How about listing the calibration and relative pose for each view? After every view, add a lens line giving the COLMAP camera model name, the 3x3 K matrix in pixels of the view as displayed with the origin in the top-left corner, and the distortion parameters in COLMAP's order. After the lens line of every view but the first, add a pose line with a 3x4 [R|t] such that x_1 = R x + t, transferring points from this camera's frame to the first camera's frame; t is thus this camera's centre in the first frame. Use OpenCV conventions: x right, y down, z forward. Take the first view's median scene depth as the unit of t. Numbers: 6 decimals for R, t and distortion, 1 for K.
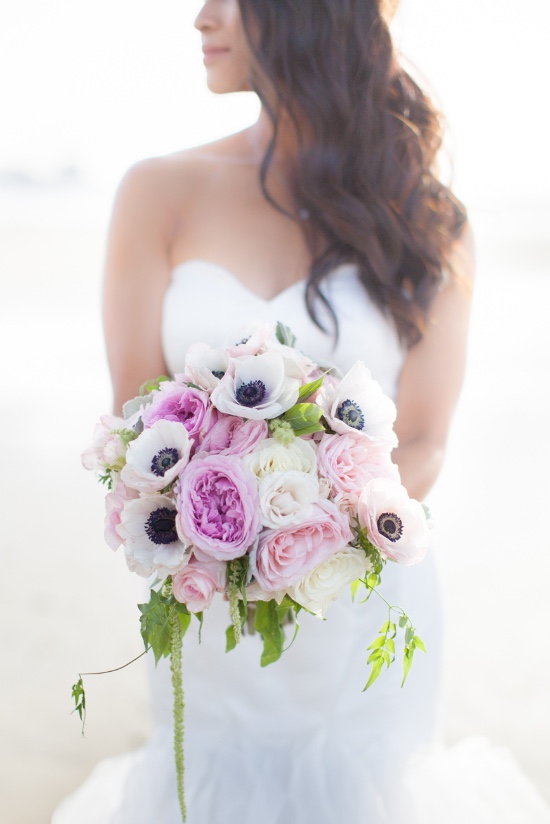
lens RADIAL K [[1157.6, 0, 275.0], [0, 1157.6, 412.0], [0, 0, 1]] dist [0.191522, 0.004627]
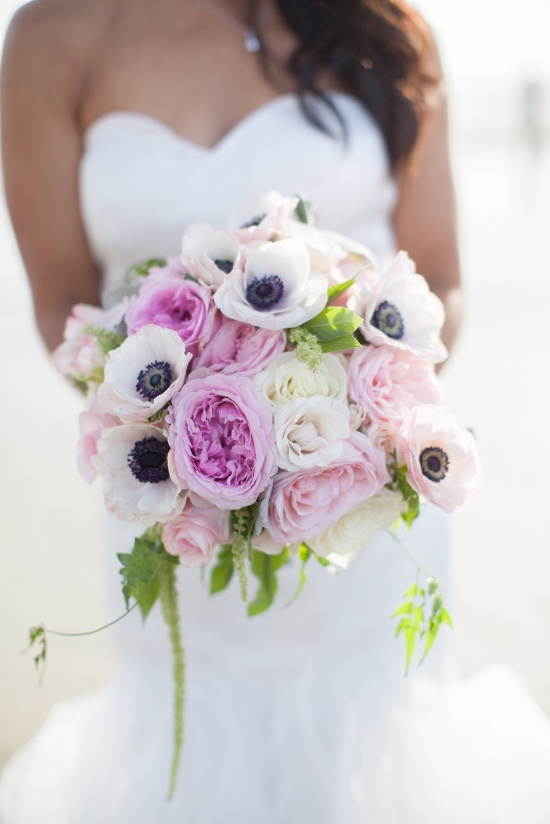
lens RADIAL K [[1157.6, 0, 275.0], [0, 1157.6, 412.0], [0, 0, 1]] dist [0.191522, 0.004627]
pose [[0.999578, 0.026357, 0.012245, -0.022247], [-0.027678, 0.991834, 0.124500, -0.034470], [-0.008863, -0.124786, 0.992144, 0.218470]]
